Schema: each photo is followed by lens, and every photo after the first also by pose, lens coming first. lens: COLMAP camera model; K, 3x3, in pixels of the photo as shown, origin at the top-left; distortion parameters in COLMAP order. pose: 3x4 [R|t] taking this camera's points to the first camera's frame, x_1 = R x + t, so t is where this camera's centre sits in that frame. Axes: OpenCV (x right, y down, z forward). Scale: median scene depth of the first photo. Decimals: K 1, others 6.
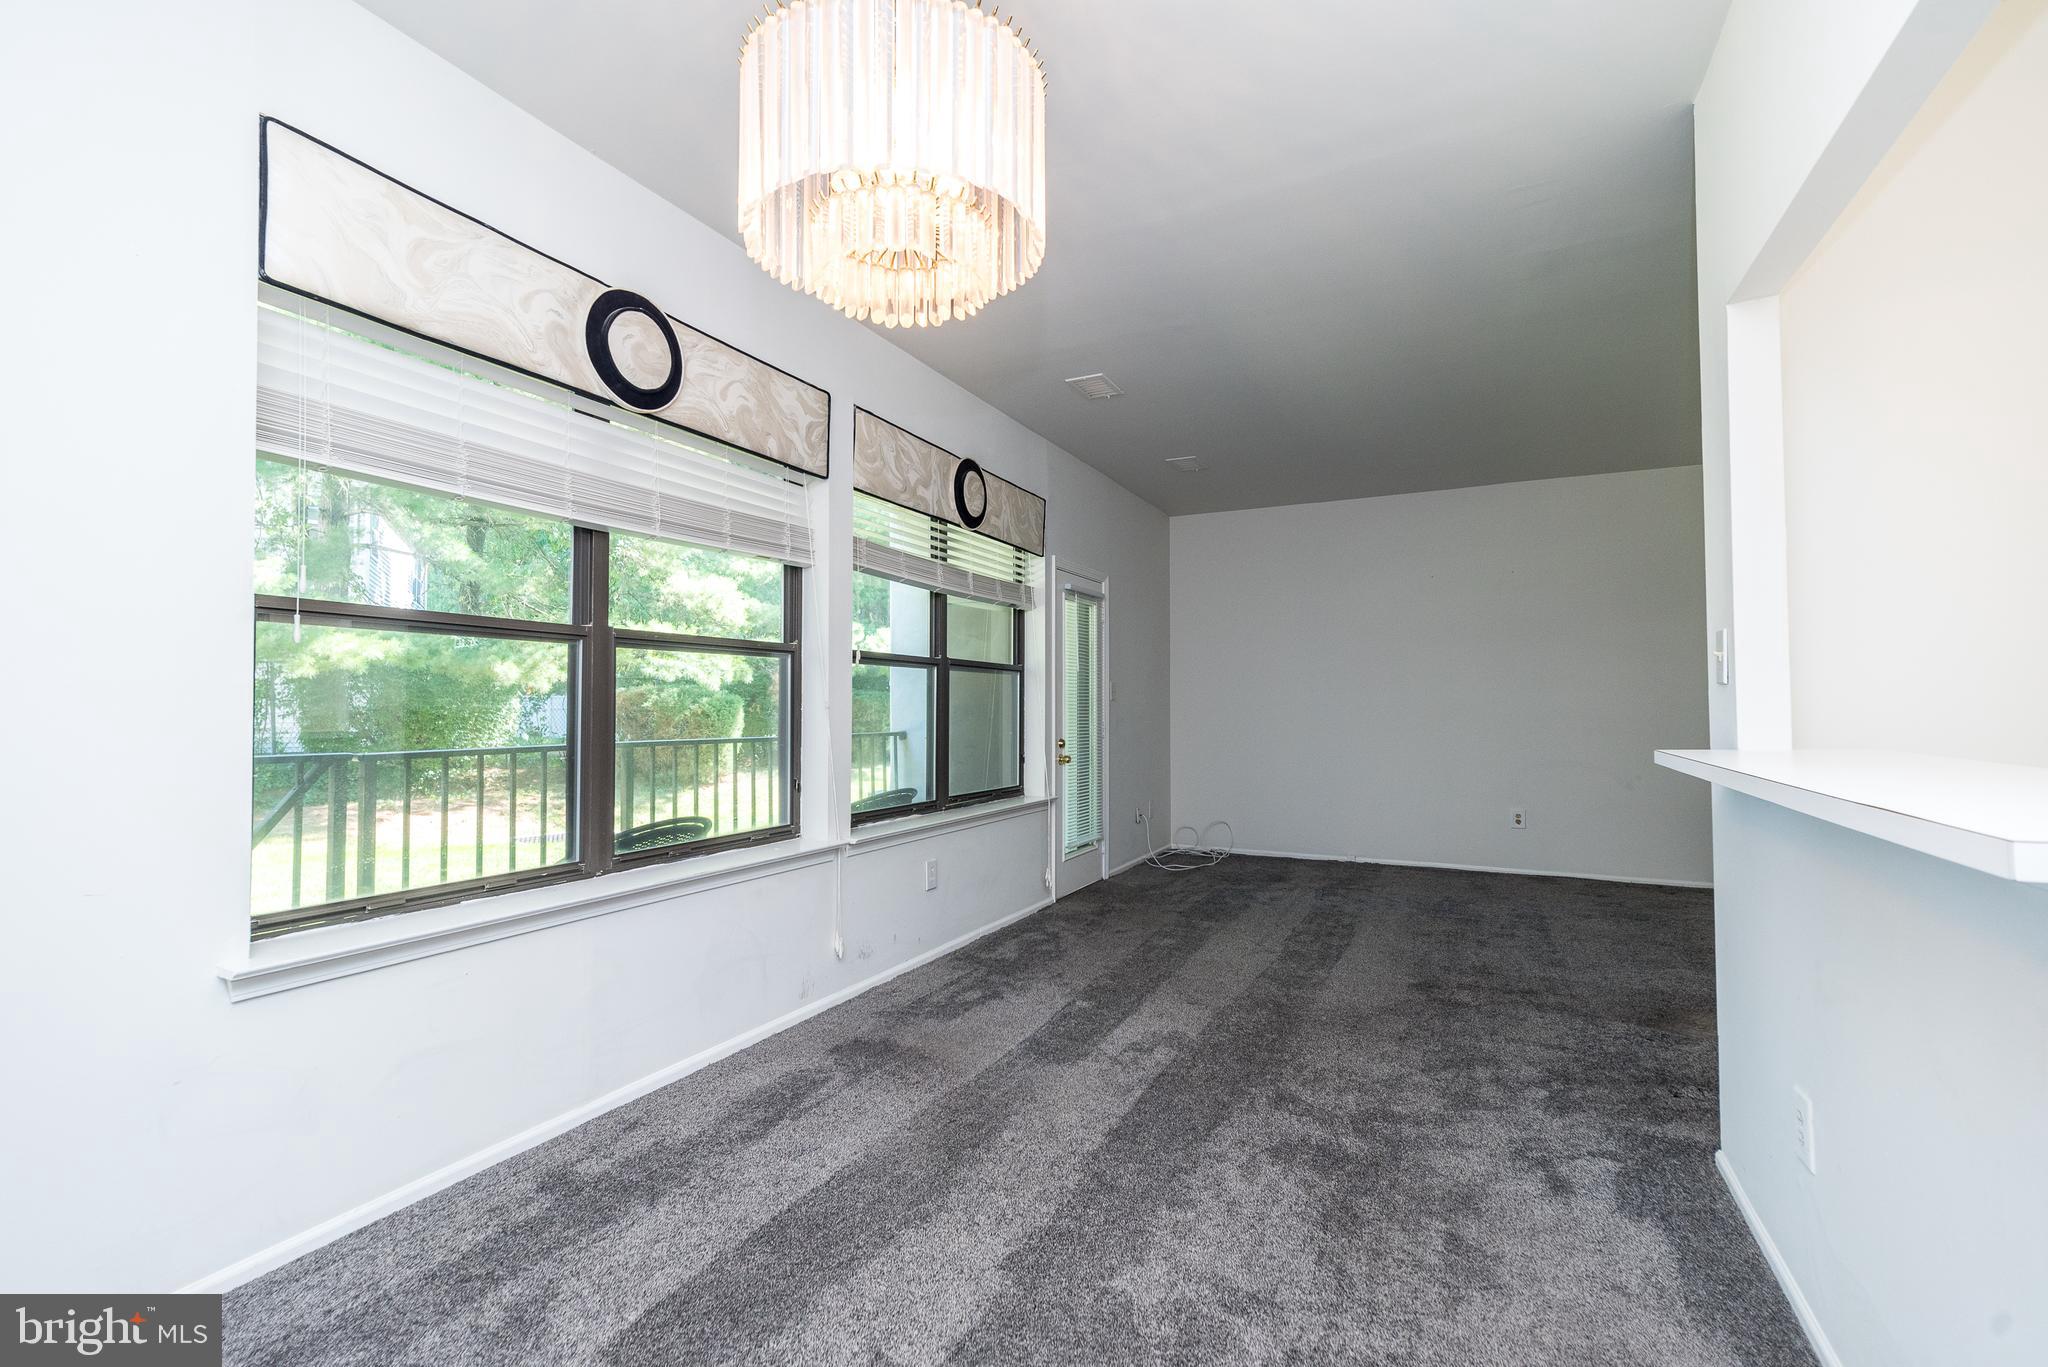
lens RADIAL K [[897.5, 0, 1034.5], [0, 897.5, 688.5], [0, 0, 1]] dist [0.014640, -0.001046]
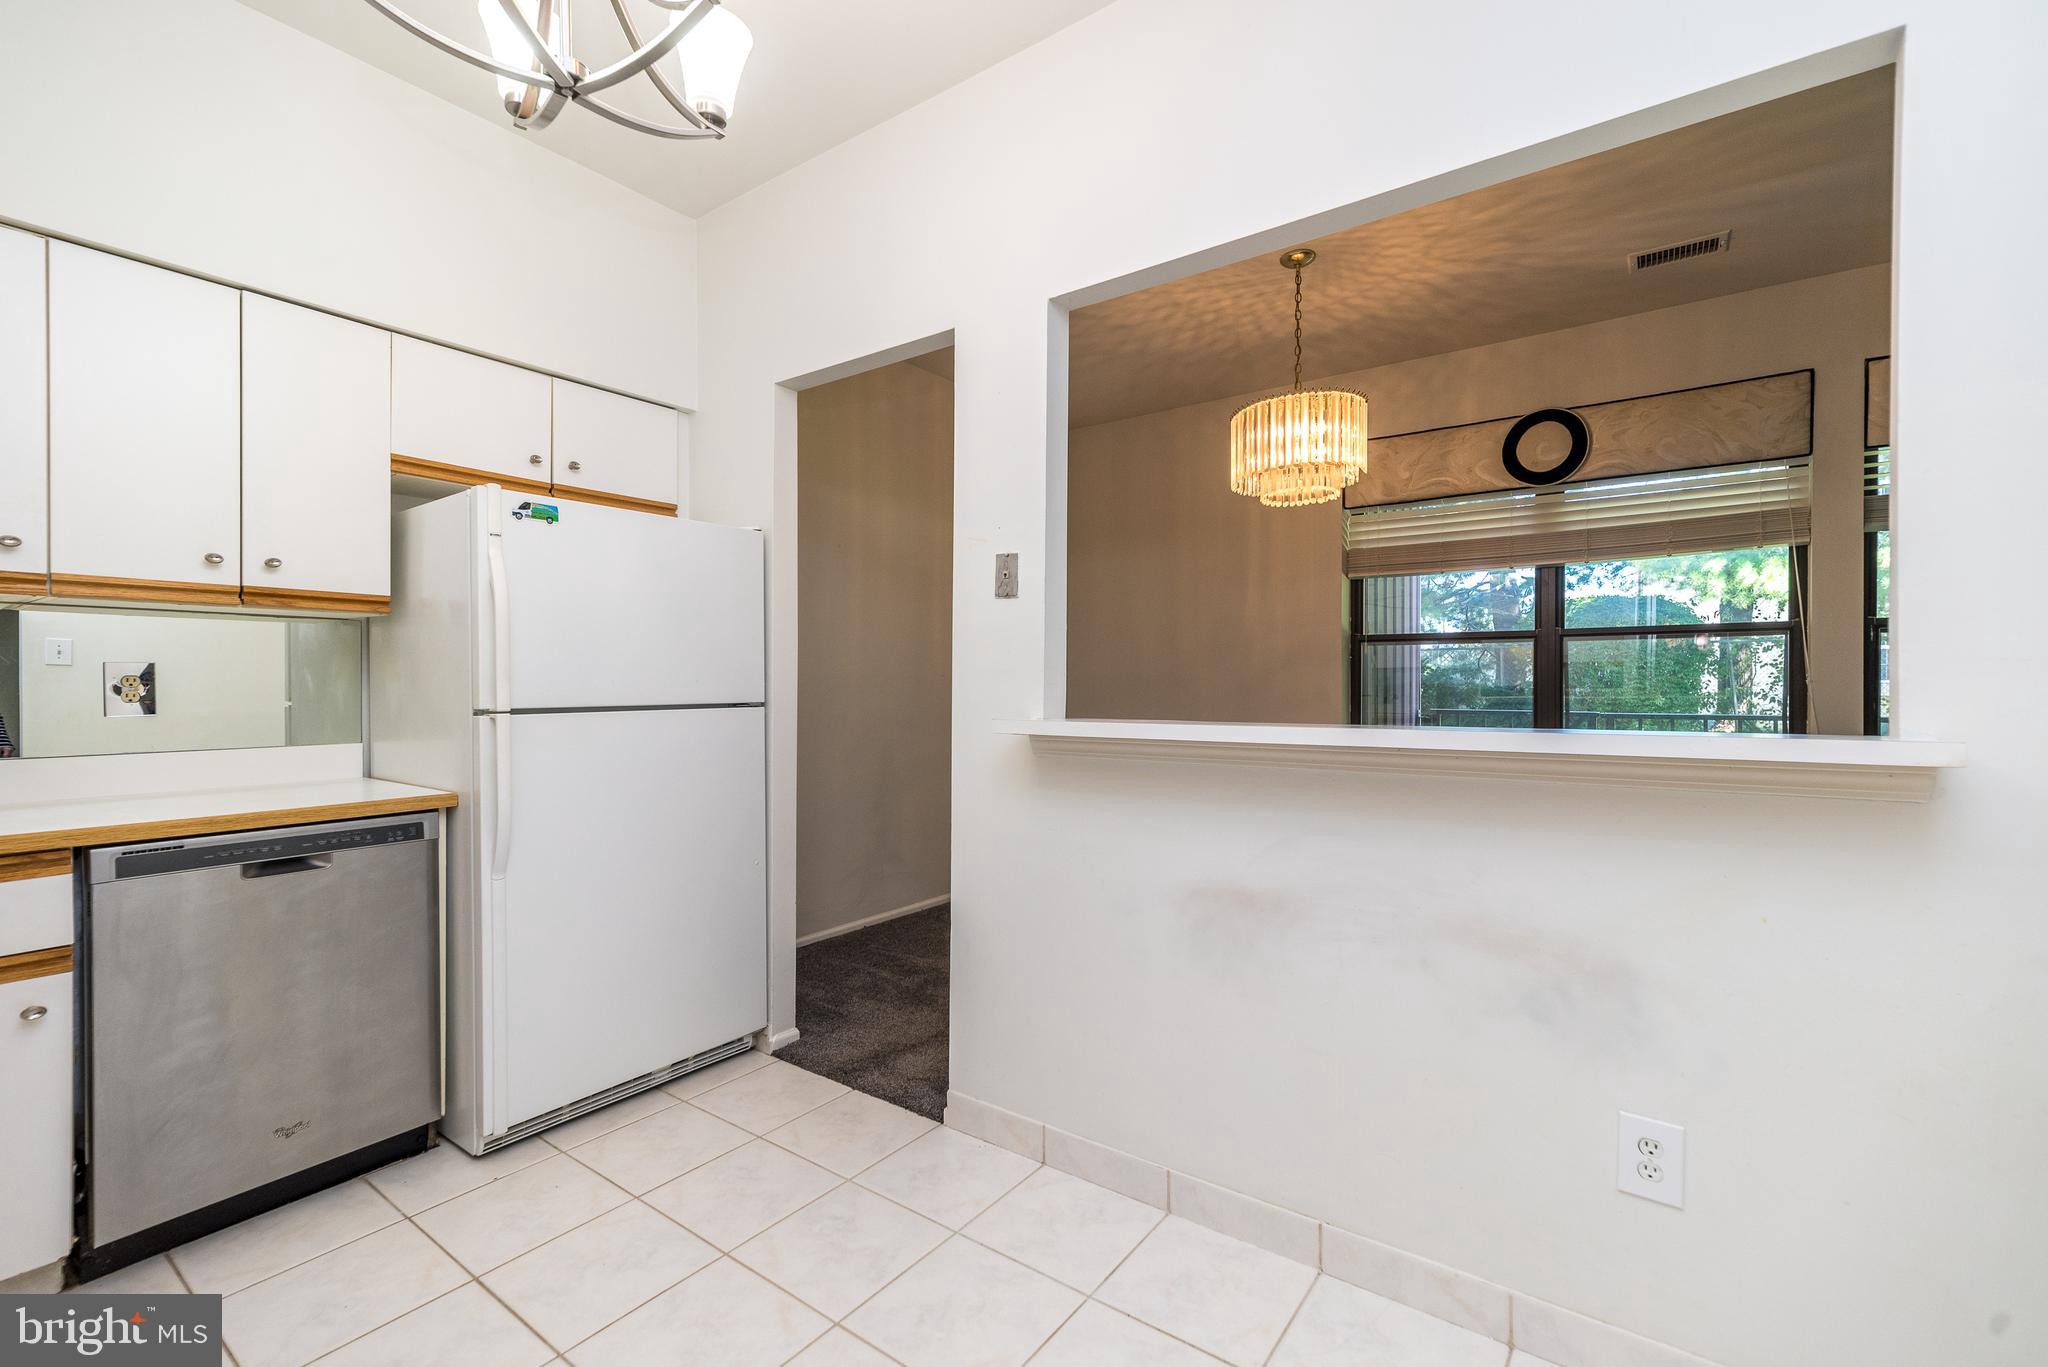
lens RADIAL K [[897.5, 0, 1017.7], [0, 897.5, 682.8], [0, 0, 1]] dist [0.014640, -0.001046]
pose [[-0.166780, -0.002808, -0.985990, 0.955867], [0.020538, 0.999769, -0.006321, 0.007358], [0.985780, -0.021305, -0.166684, 0.313064]]
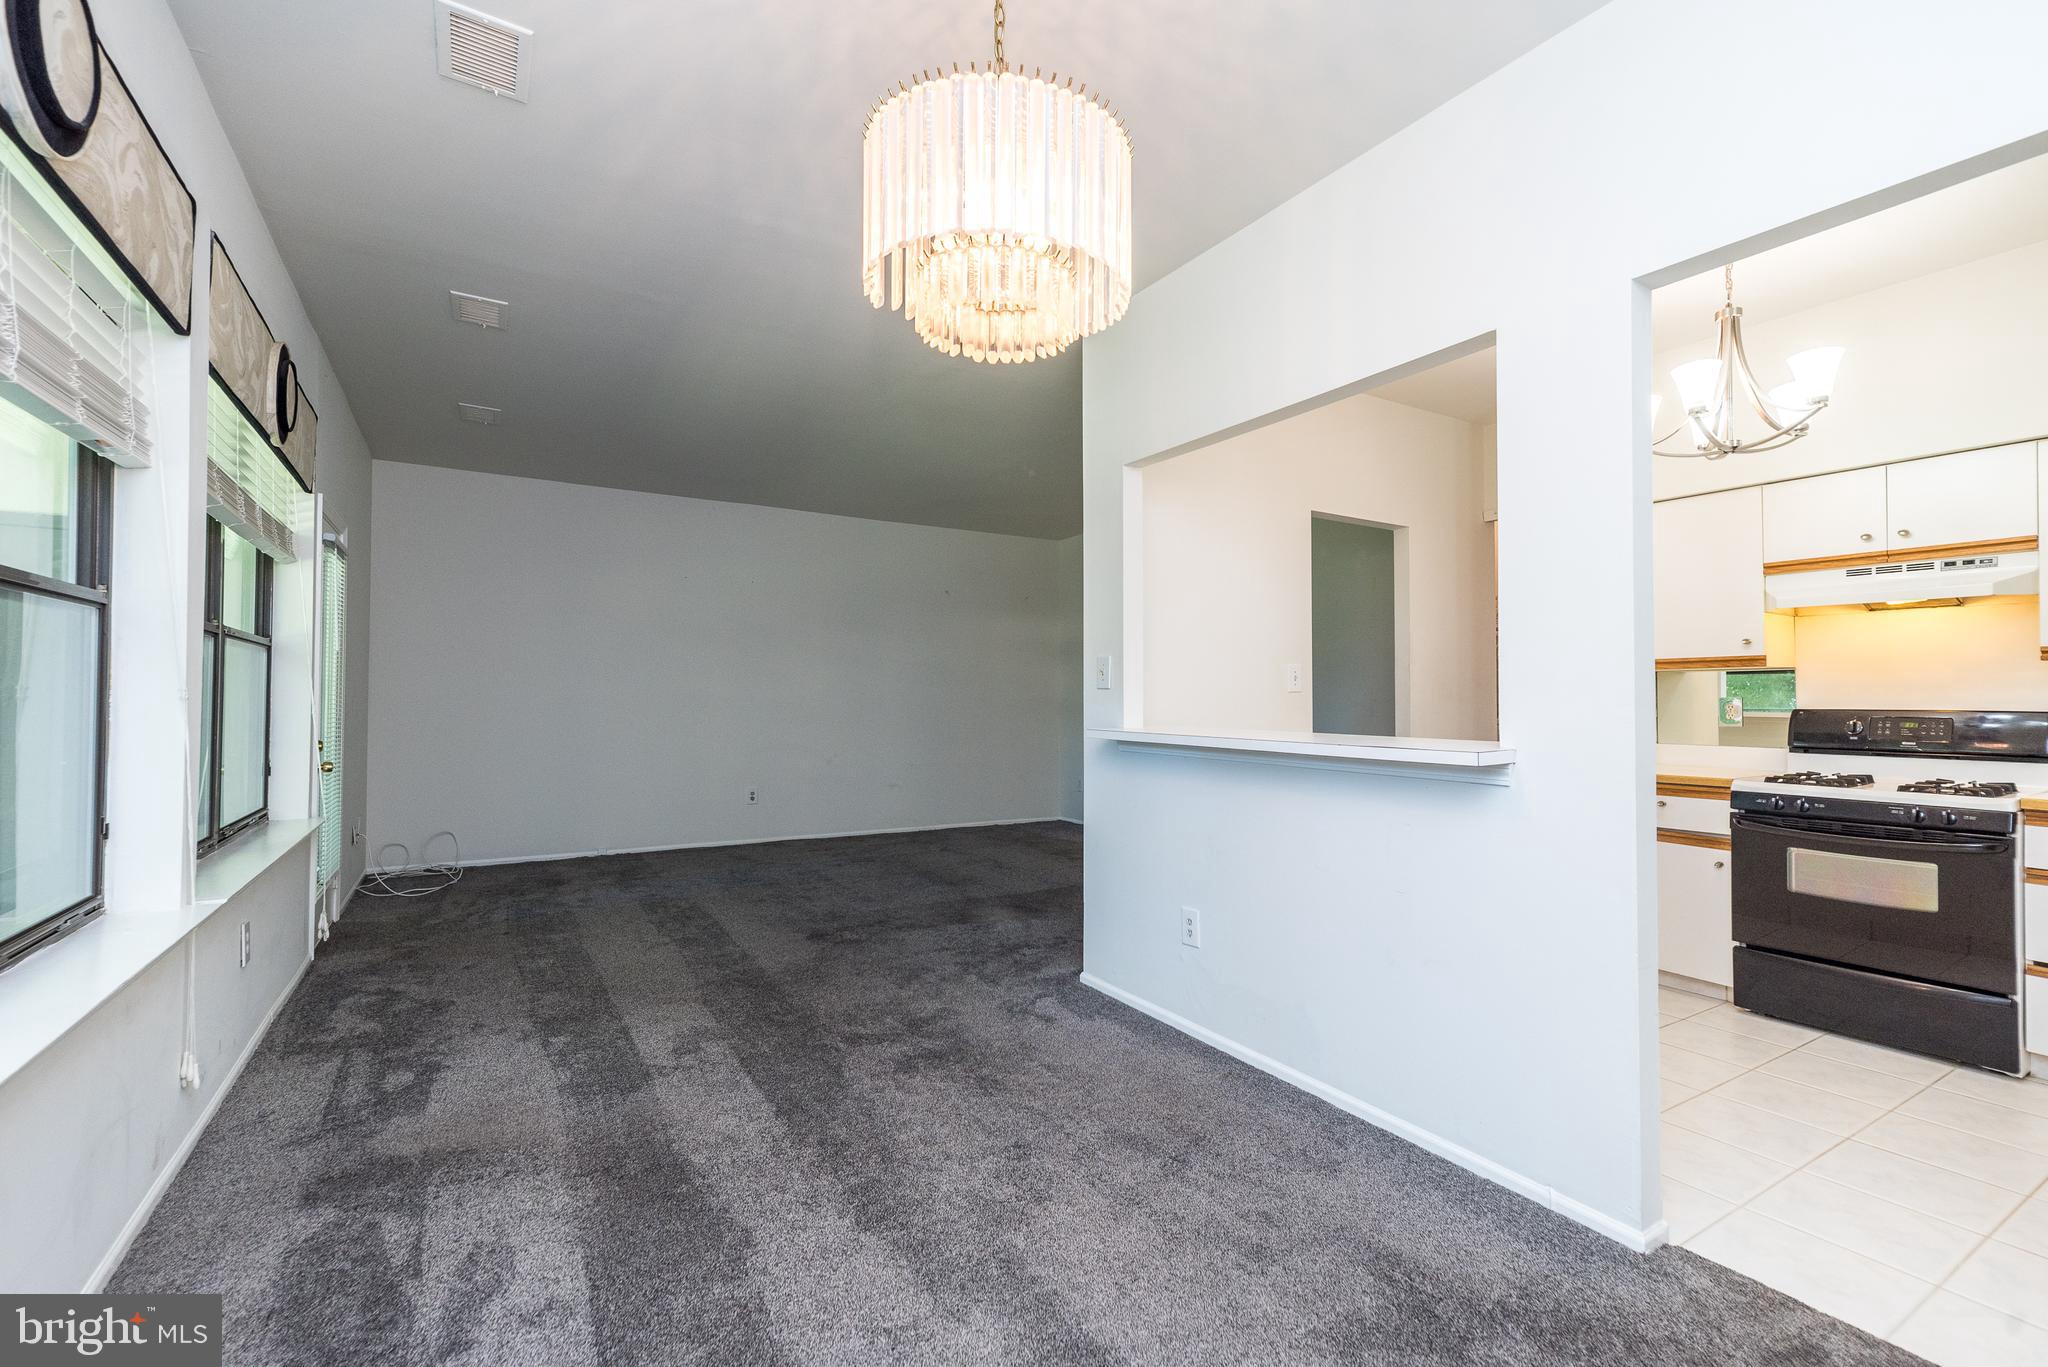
lens RADIAL K [[897.5, 0, 1033.9], [0, 897.5, 691.5], [0, 0, 1]] dist [0.014640, -0.001046]
pose [[0.518414, 0.013809, 0.855018, -0.527387], [-0.027103, 0.999633, 0.000288, -0.000348], [-0.854700, -0.023323, 0.518598, 0.179593]]
